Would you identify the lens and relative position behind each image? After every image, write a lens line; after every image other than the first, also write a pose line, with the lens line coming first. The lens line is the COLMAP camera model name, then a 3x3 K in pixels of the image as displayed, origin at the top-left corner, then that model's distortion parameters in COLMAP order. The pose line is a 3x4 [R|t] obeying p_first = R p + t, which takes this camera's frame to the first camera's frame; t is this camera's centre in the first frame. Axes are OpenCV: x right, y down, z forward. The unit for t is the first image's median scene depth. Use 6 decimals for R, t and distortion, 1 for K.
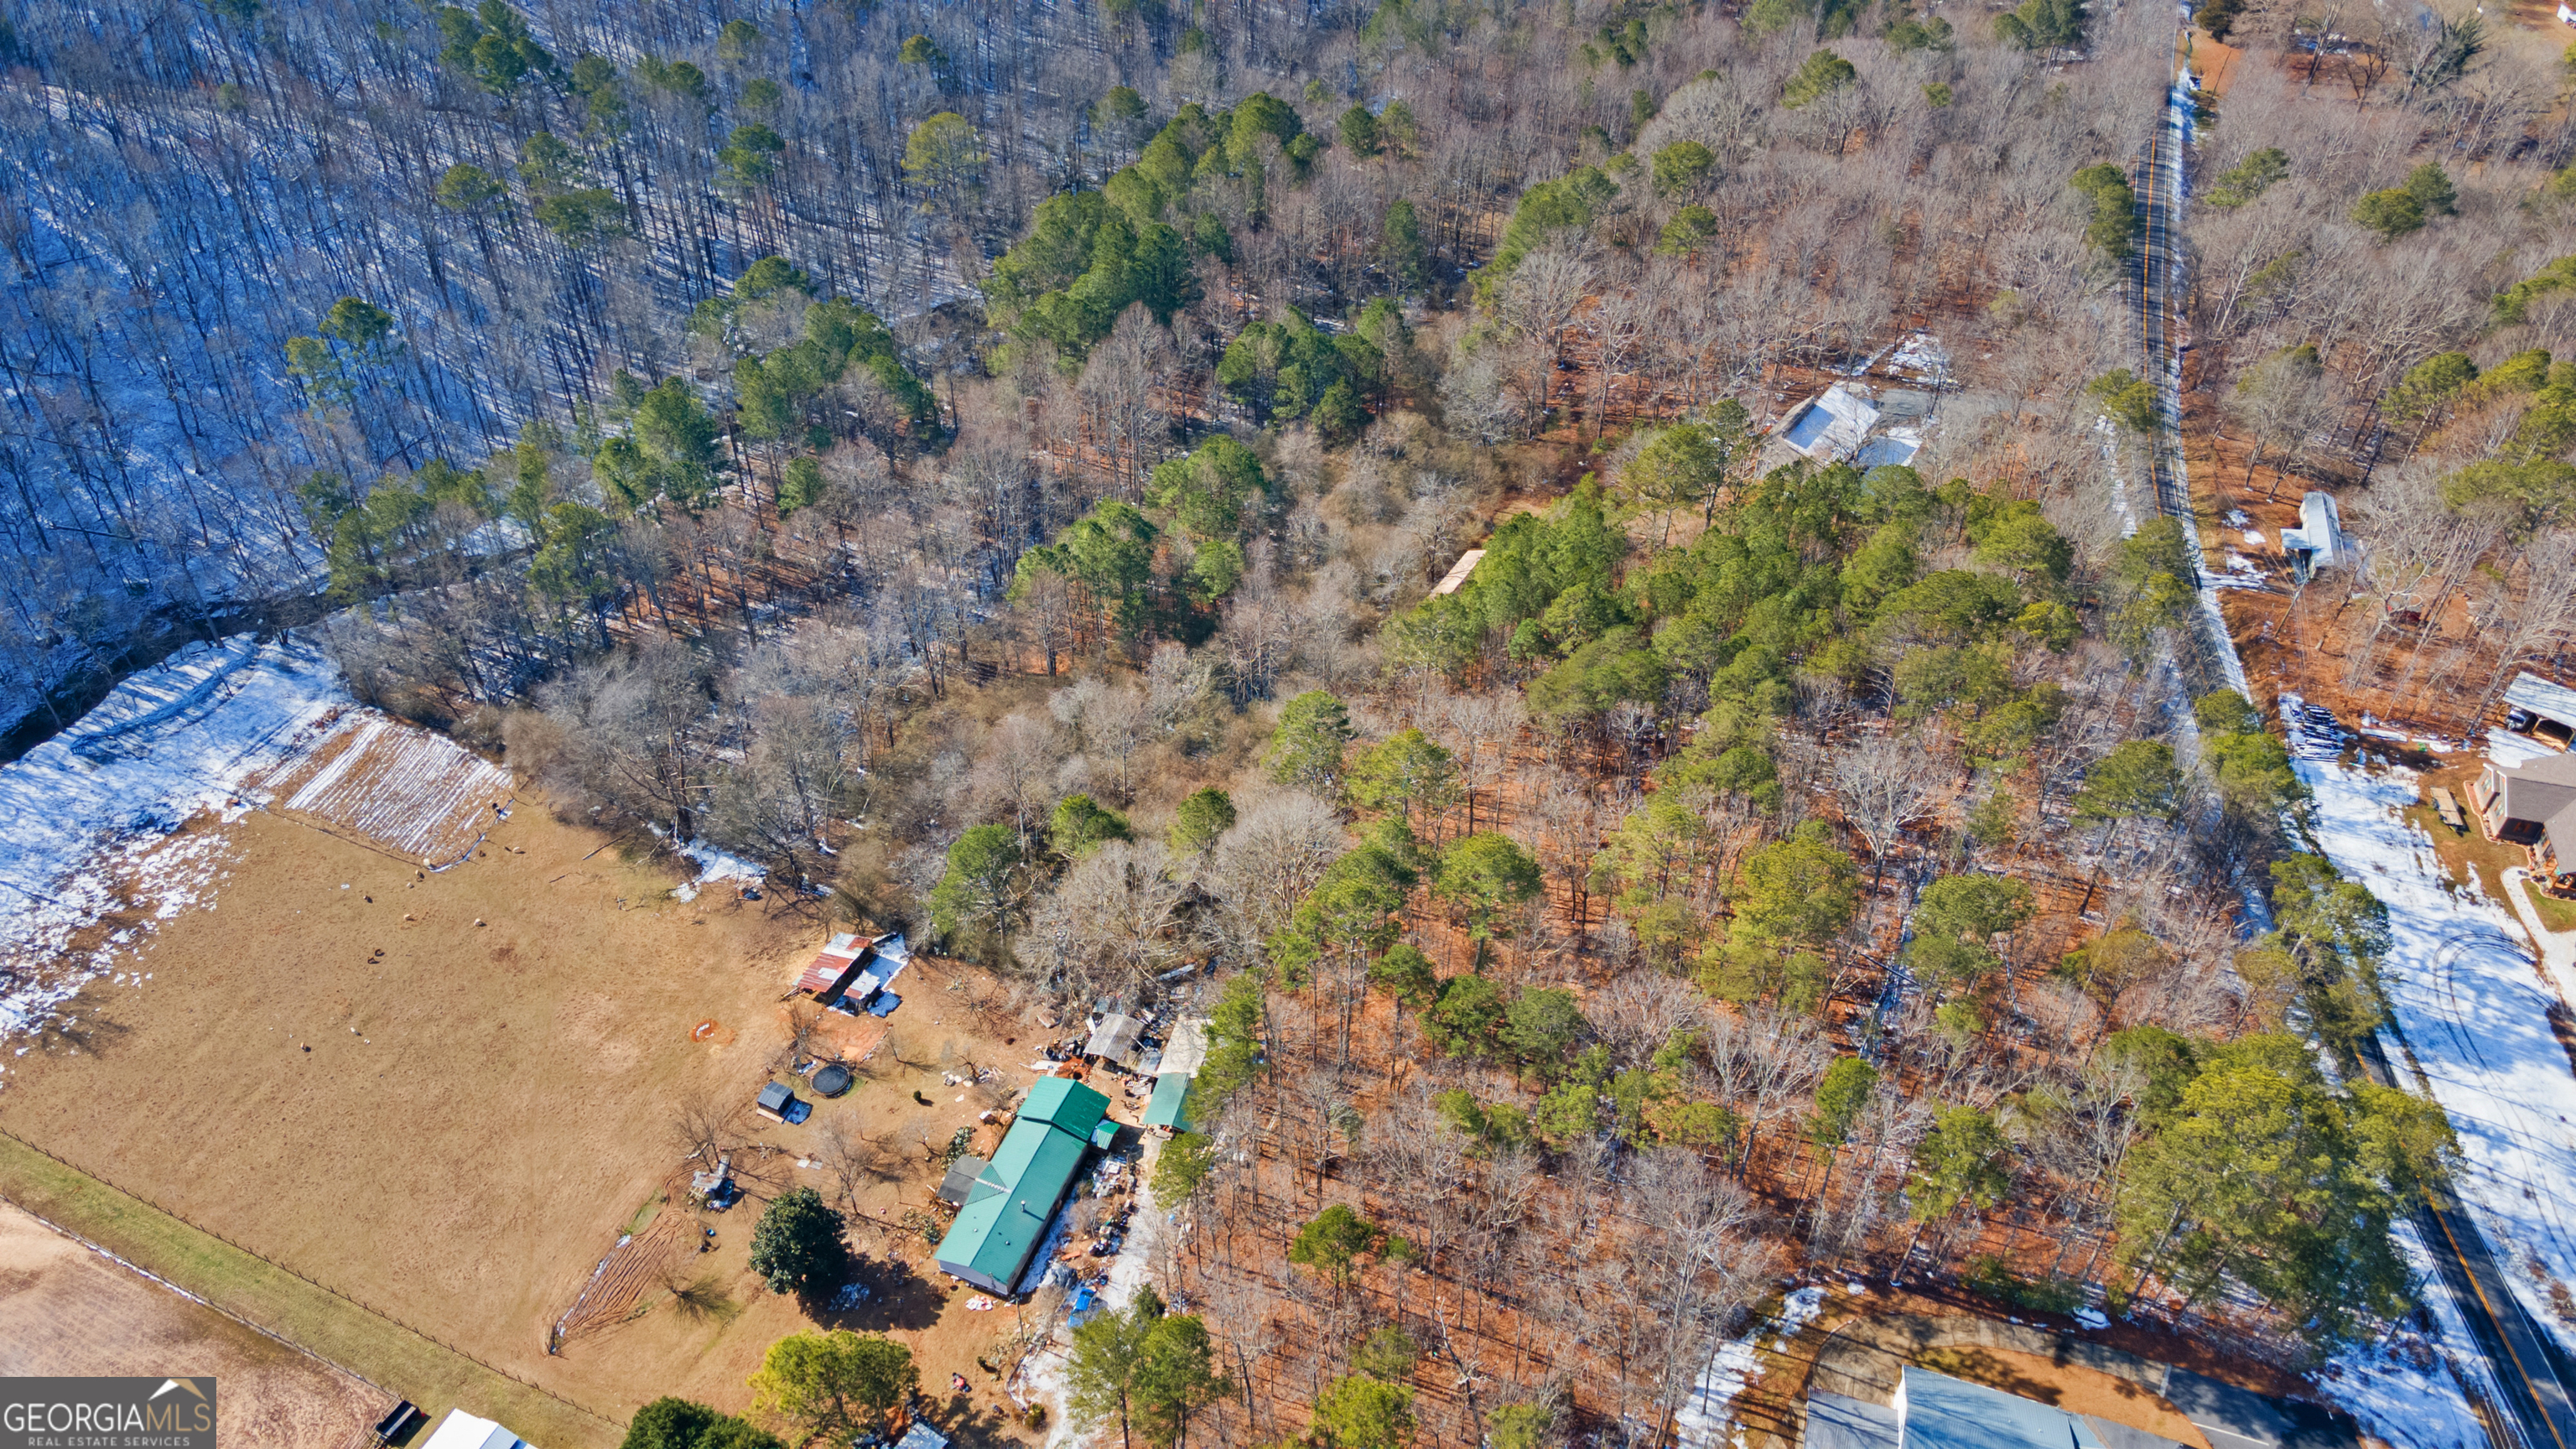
lens RADIAL K [[1883.2, 0, 1281.0], [0, 1883.2, 725.5], [0, 0, 1]] dist [0.010801, 0.071677]
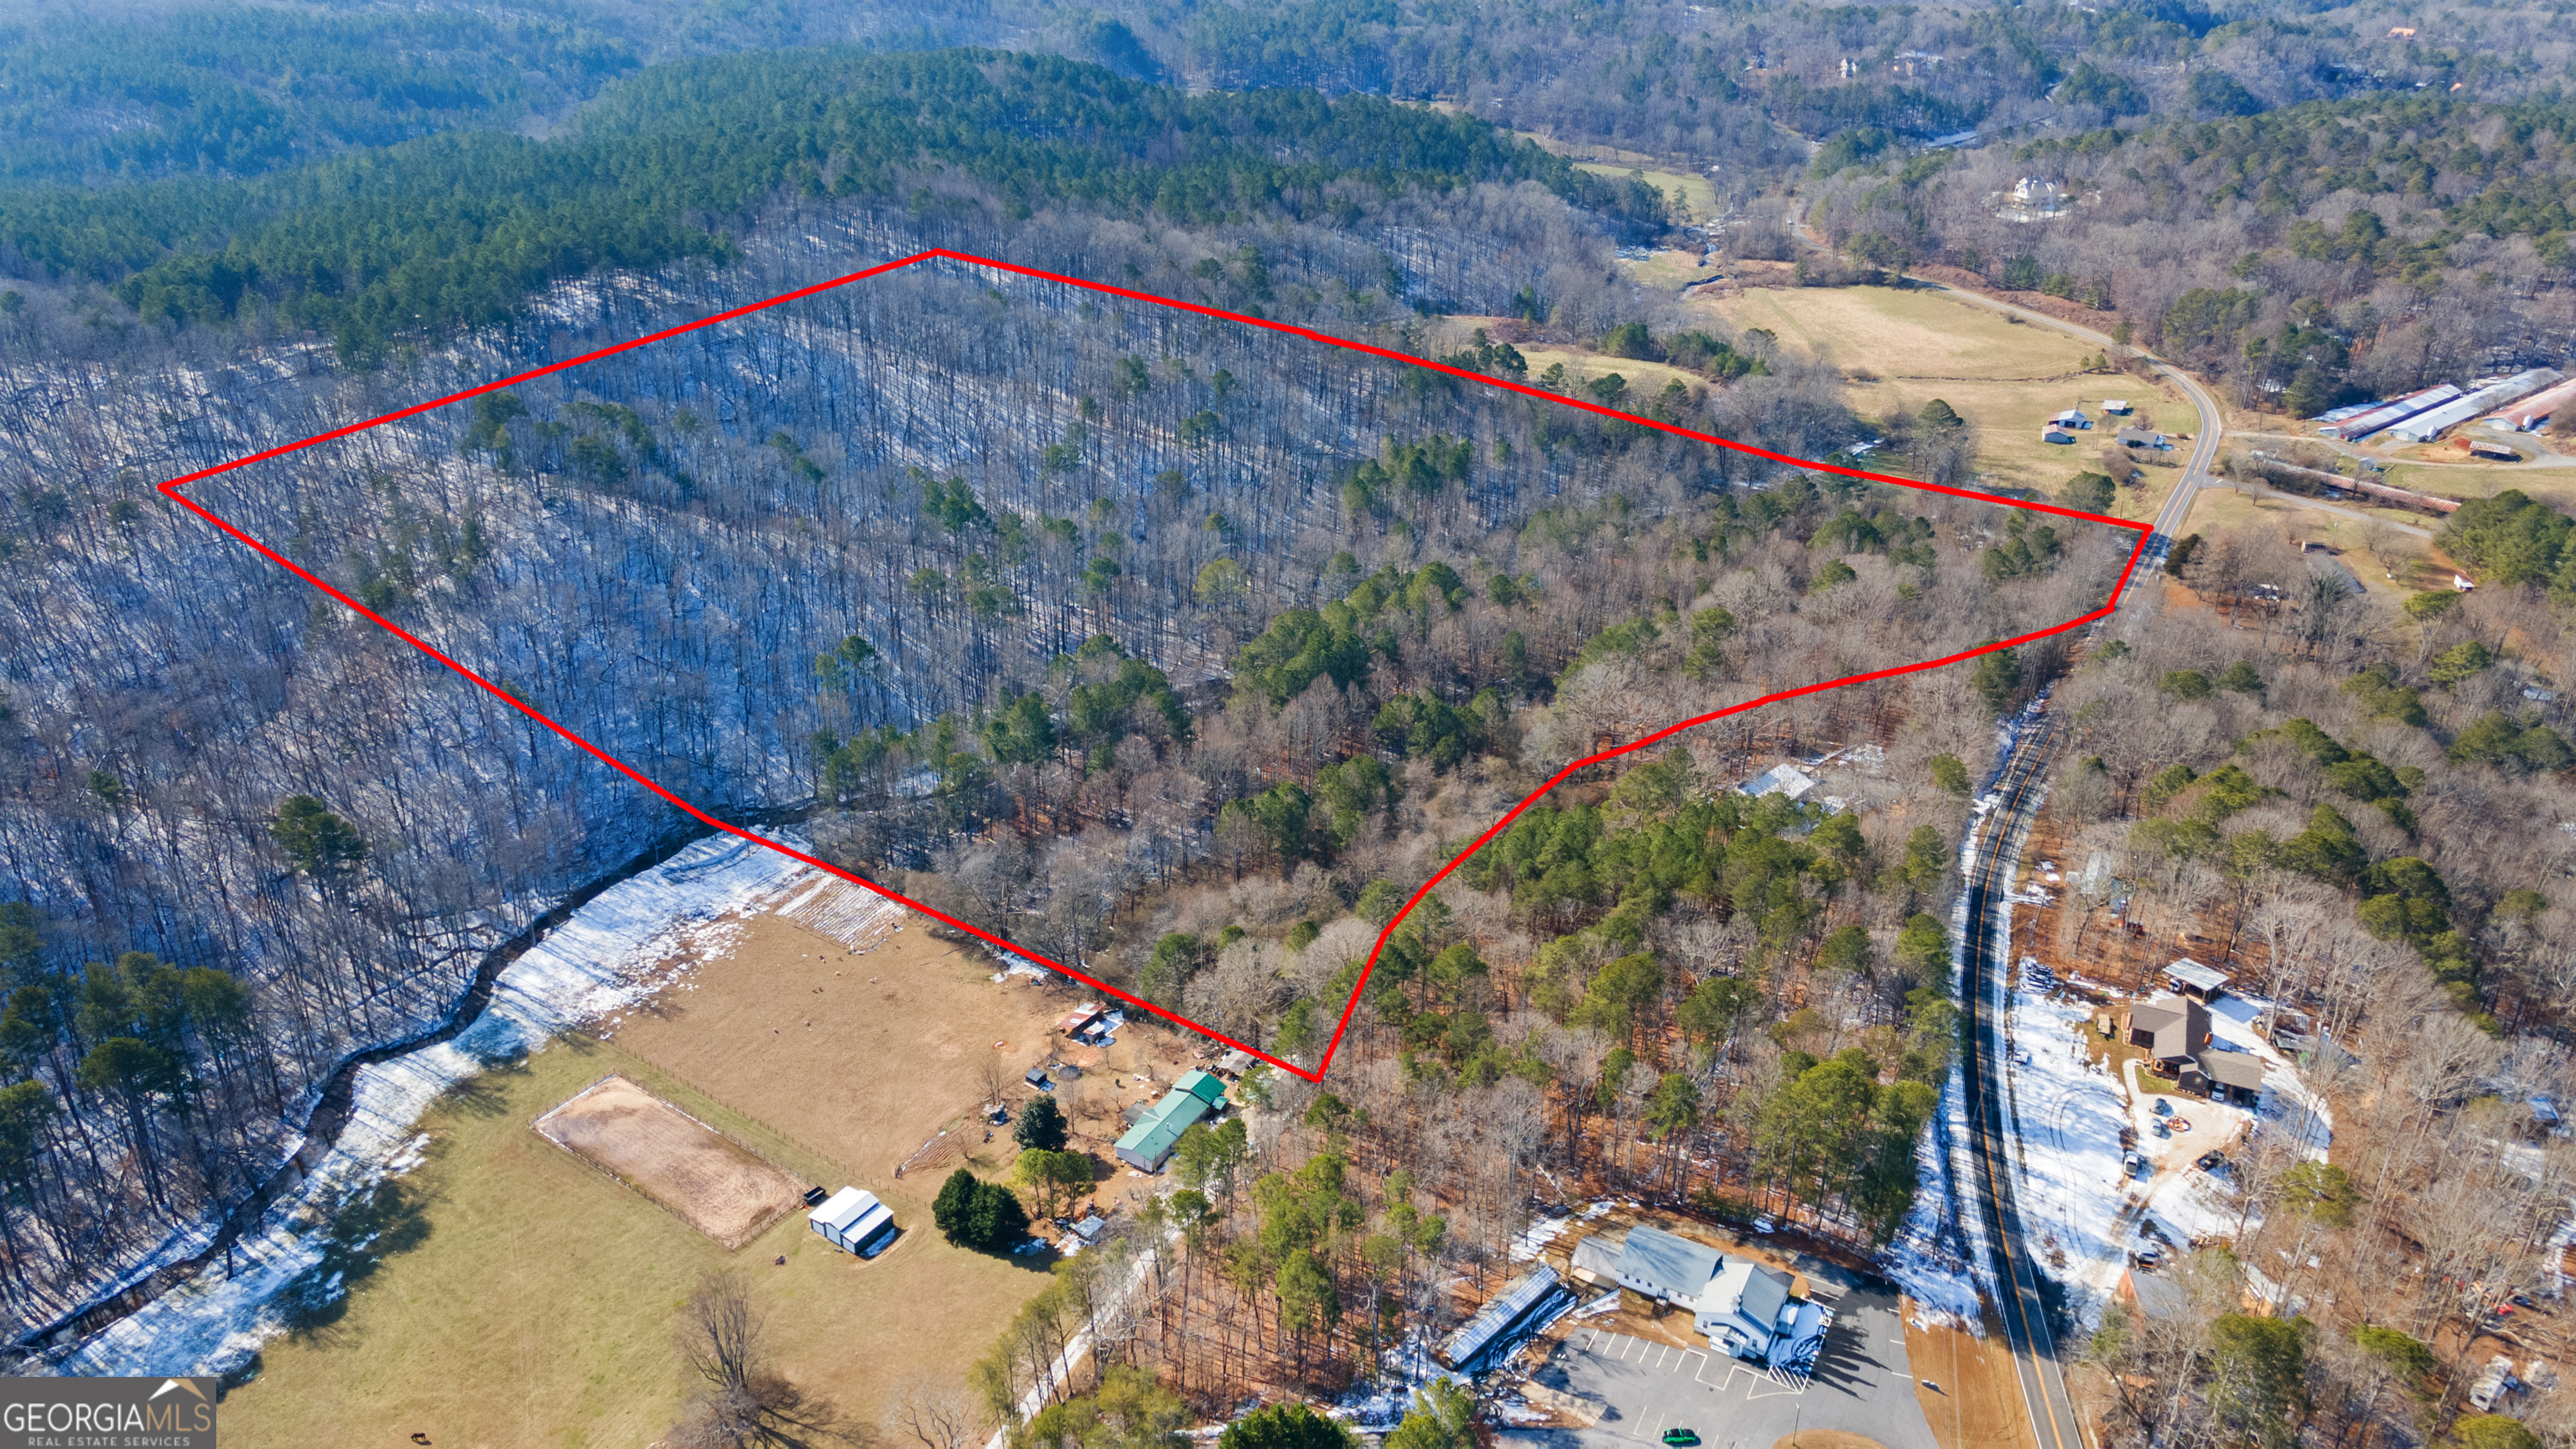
lens RADIAL K [[1883.2, 0, 1281.0], [0, 1883.2, 725.5], [0, 0, 1]] dist [0.010801, 0.071677]
pose [[0.984116, 0.076820, -0.160045, 0.167237], [-0.115706, 0.961290, -0.250066, 0.250617], [0.134640, 0.264612, 0.954910, -0.573158]]
